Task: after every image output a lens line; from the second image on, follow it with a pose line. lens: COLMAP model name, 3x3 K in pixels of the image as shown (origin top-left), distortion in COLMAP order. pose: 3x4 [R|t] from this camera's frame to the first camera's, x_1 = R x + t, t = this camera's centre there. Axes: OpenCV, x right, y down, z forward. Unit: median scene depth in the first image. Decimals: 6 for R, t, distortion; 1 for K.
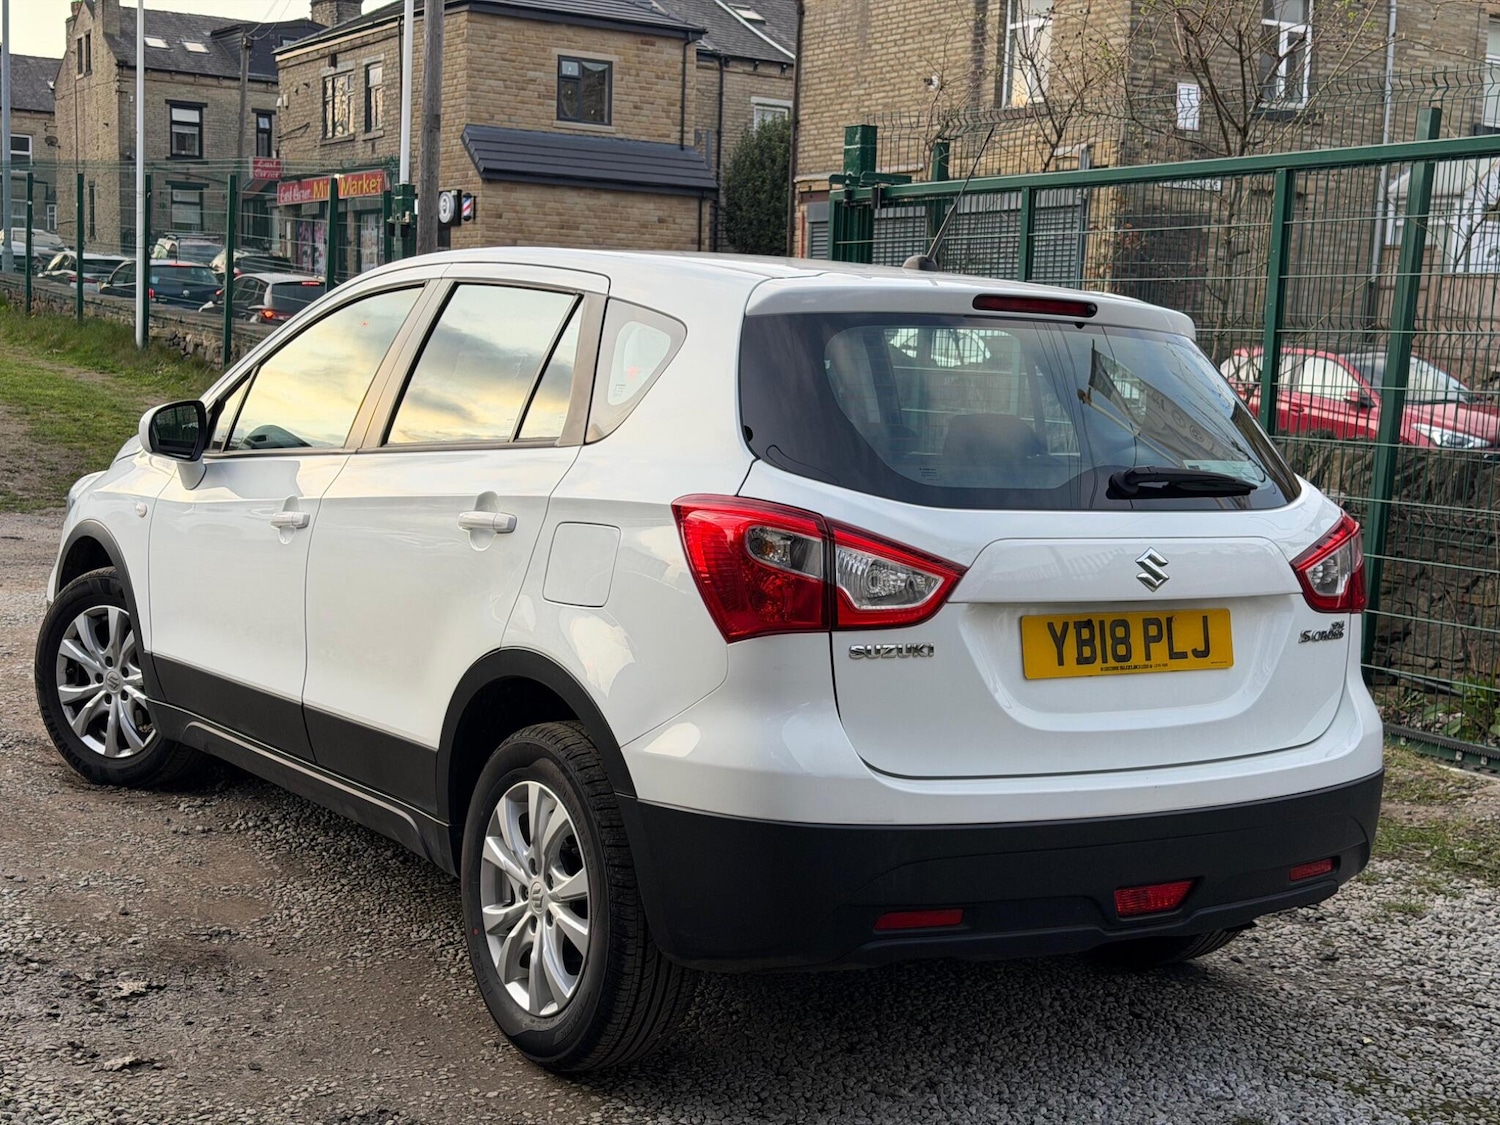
lens RADIAL K [[2086.0, 0, 756.2], [0, 2086.0, 566.1], [0, 0, 1]] dist [0.129121, 0.000000]
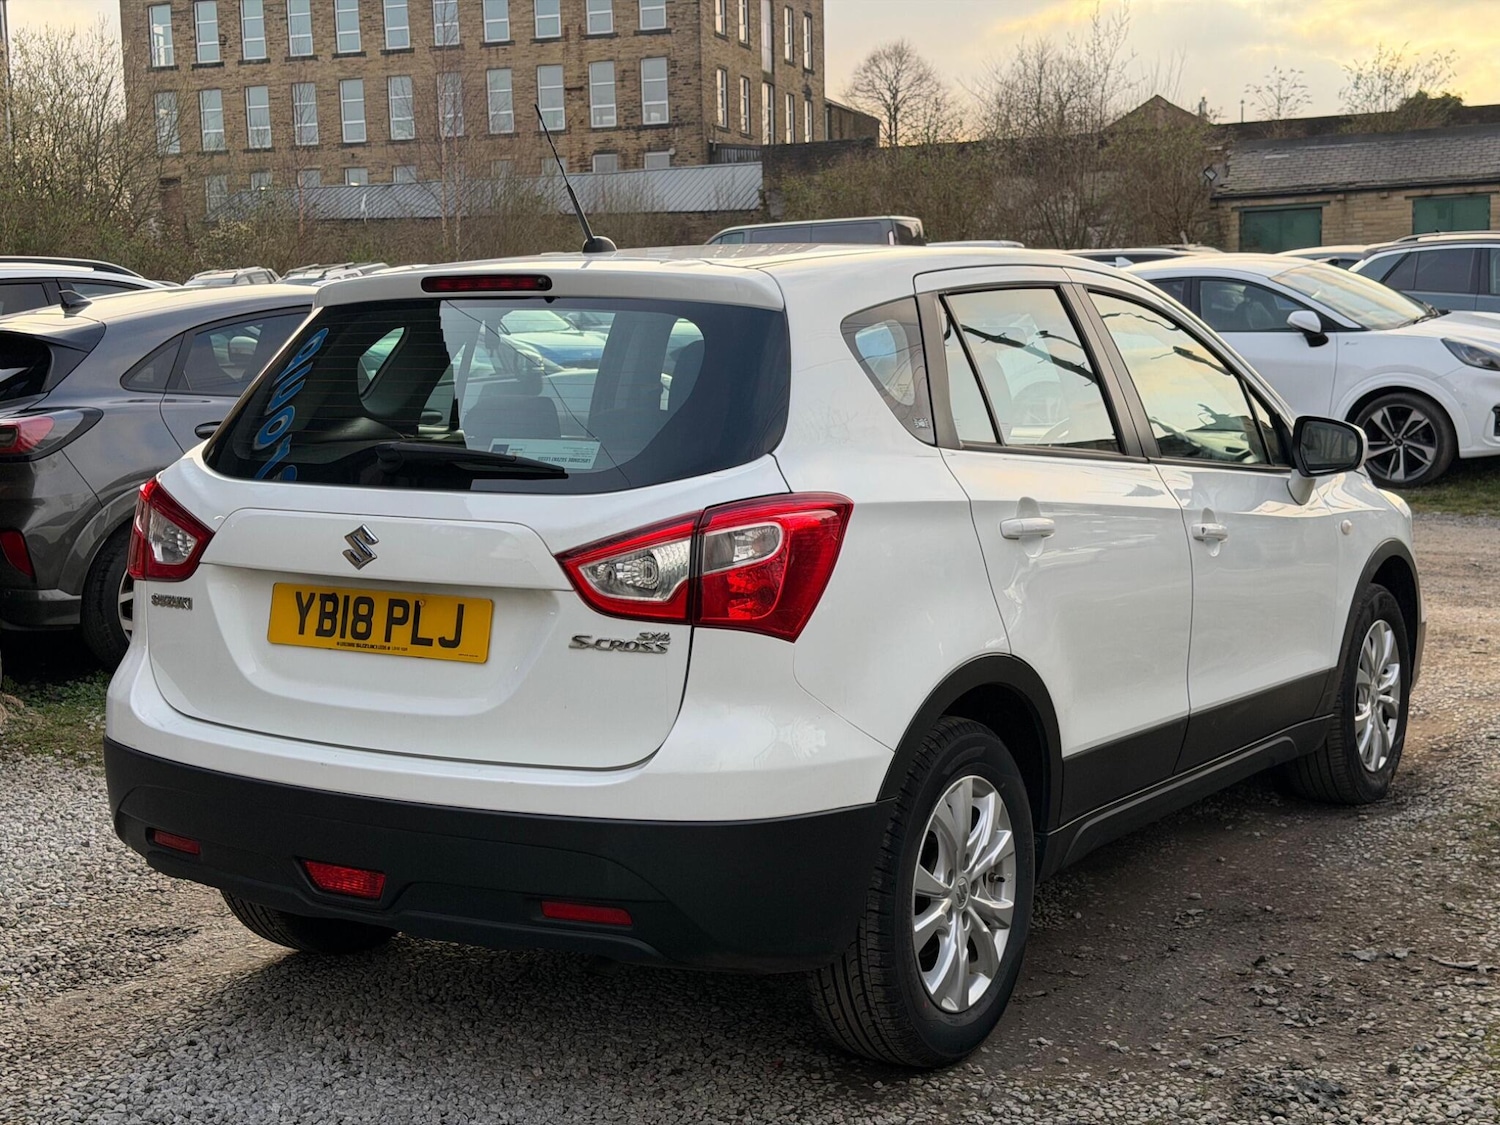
lens RADIAL K [[2086.0, 0, 730.4], [0, 2086.0, 551.5], [0, 0, 1]] dist [0.129121, 0.000000]
pose [[0.395698, 0.042438, -0.917400, 1.023189], [-0.065321, 0.997702, 0.017978, -0.022399], [0.916055, 0.052812, 0.397561, 0.677505]]
